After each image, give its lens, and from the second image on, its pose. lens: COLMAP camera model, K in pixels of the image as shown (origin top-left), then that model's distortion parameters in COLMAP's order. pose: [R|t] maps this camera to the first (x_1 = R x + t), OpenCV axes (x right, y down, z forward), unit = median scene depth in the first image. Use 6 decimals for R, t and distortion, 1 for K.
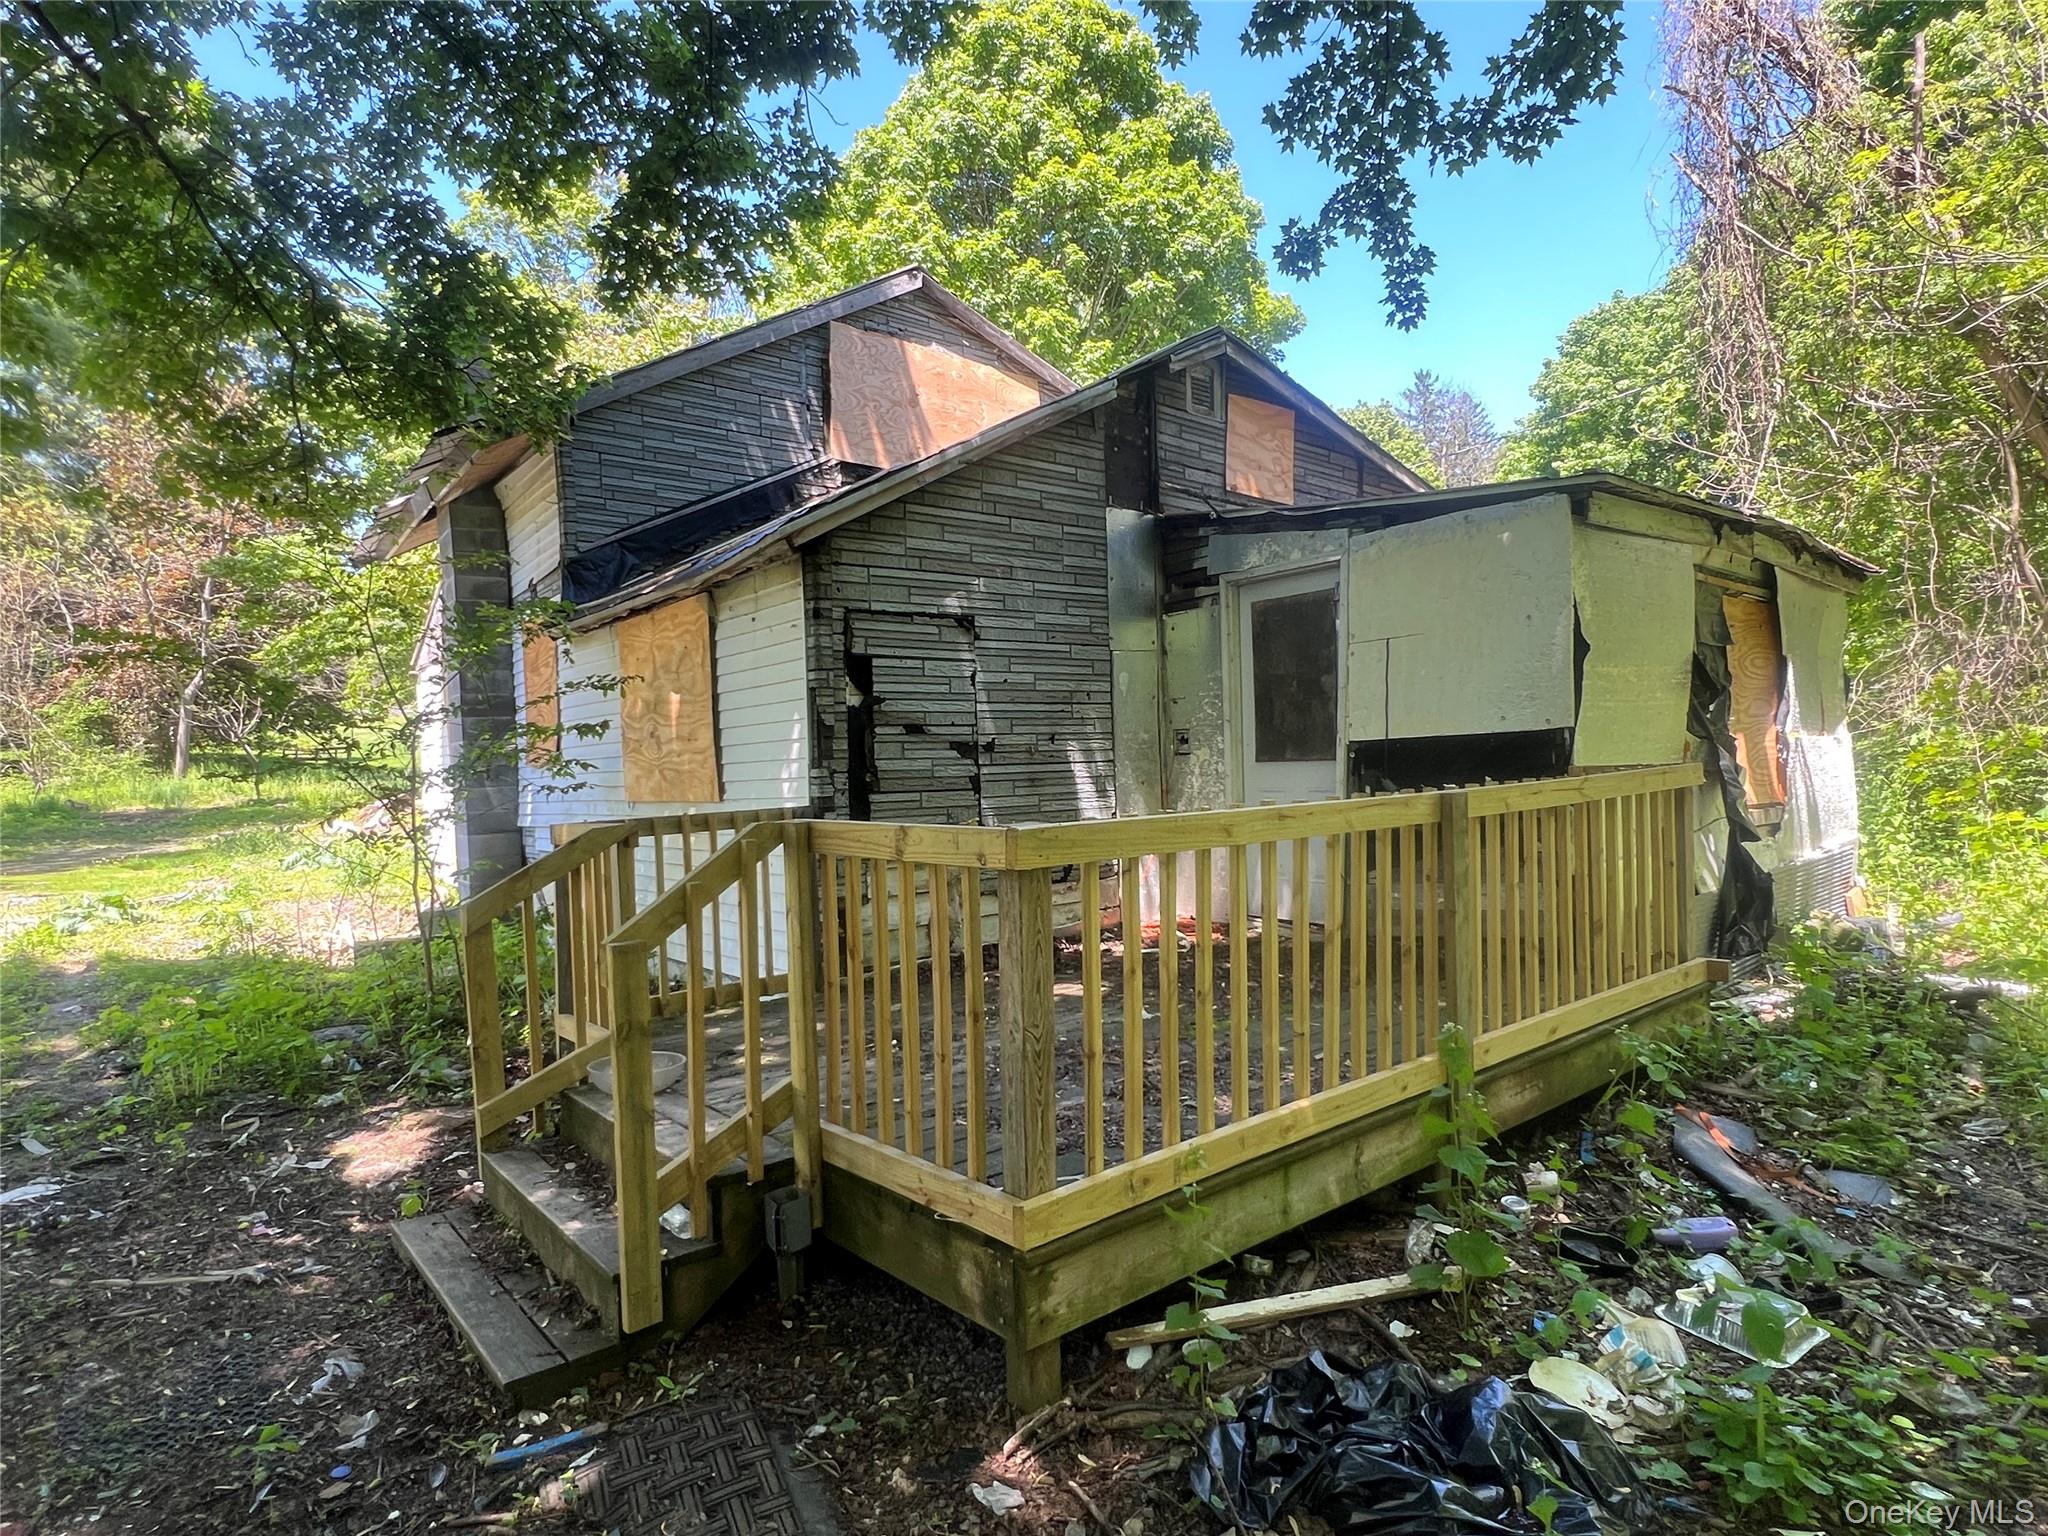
lens RADIAL K [[1099.3, 0, 1024.0], [0, 1099.3, 768.0], [0, 0, 1]] dist [-0.003828, 0.000048]
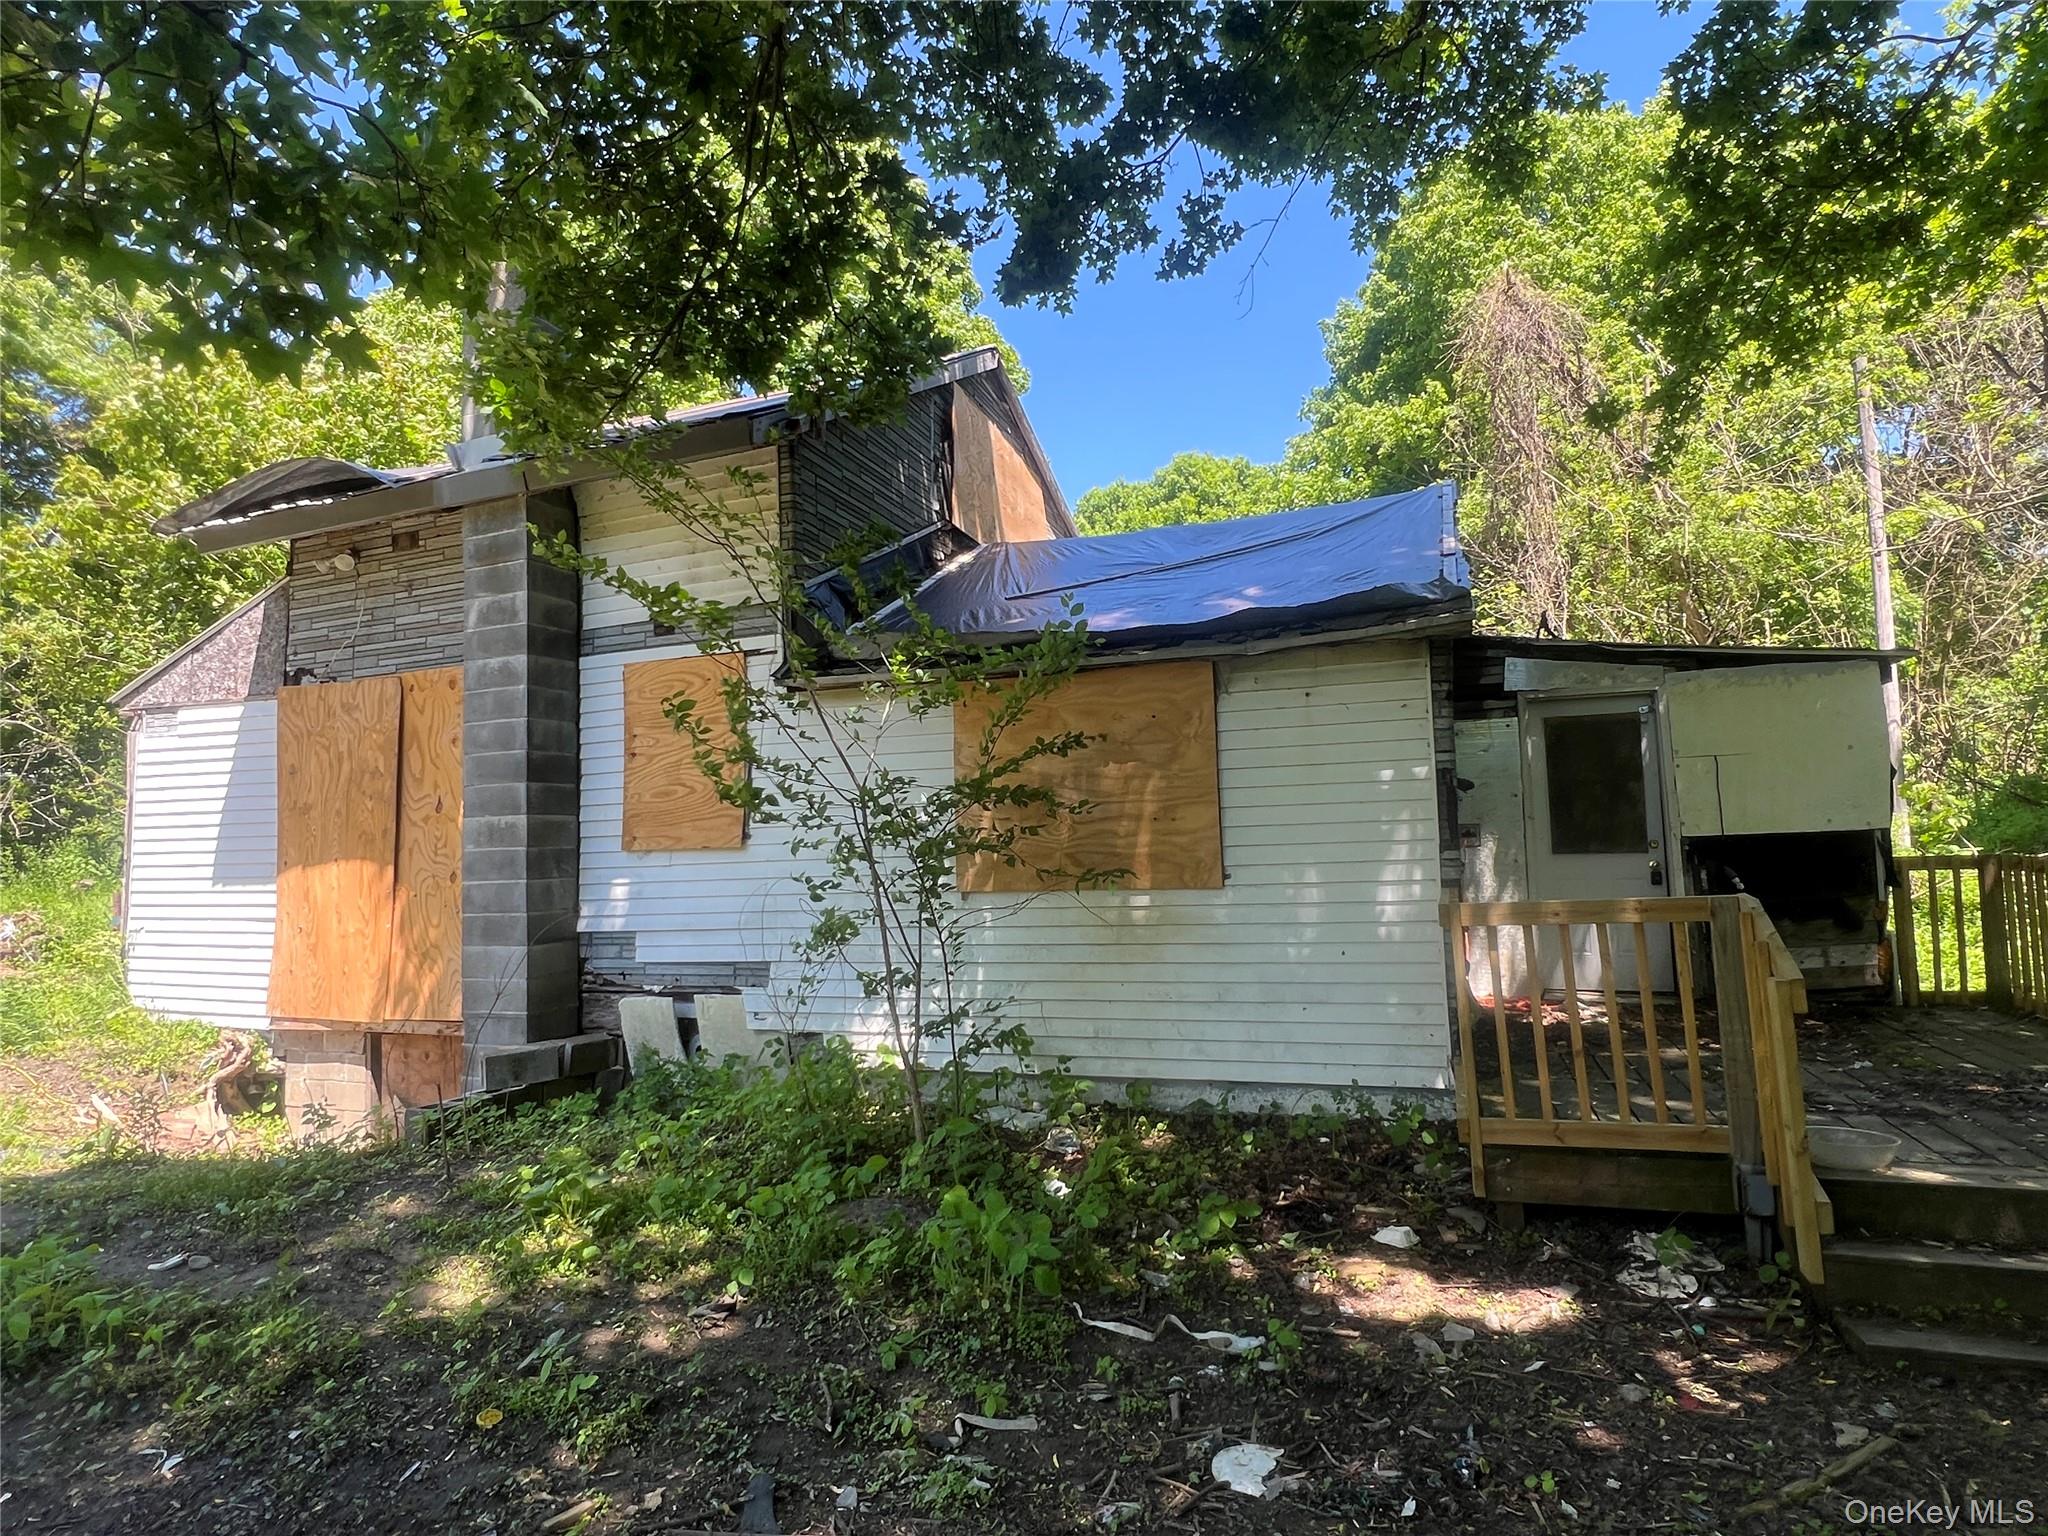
lens RADIAL K [[1099.3, 0, 1024.0], [0, 1099.3, 768.0], [0, 0, 1]] dist [-0.003828, 0.000048]
pose [[0.854377, 0.055807, 0.516648, -0.899048], [-0.004098, 0.994909, -0.100690, 0.023956], [-0.519637, 0.083910, 0.850257, 0.304577]]
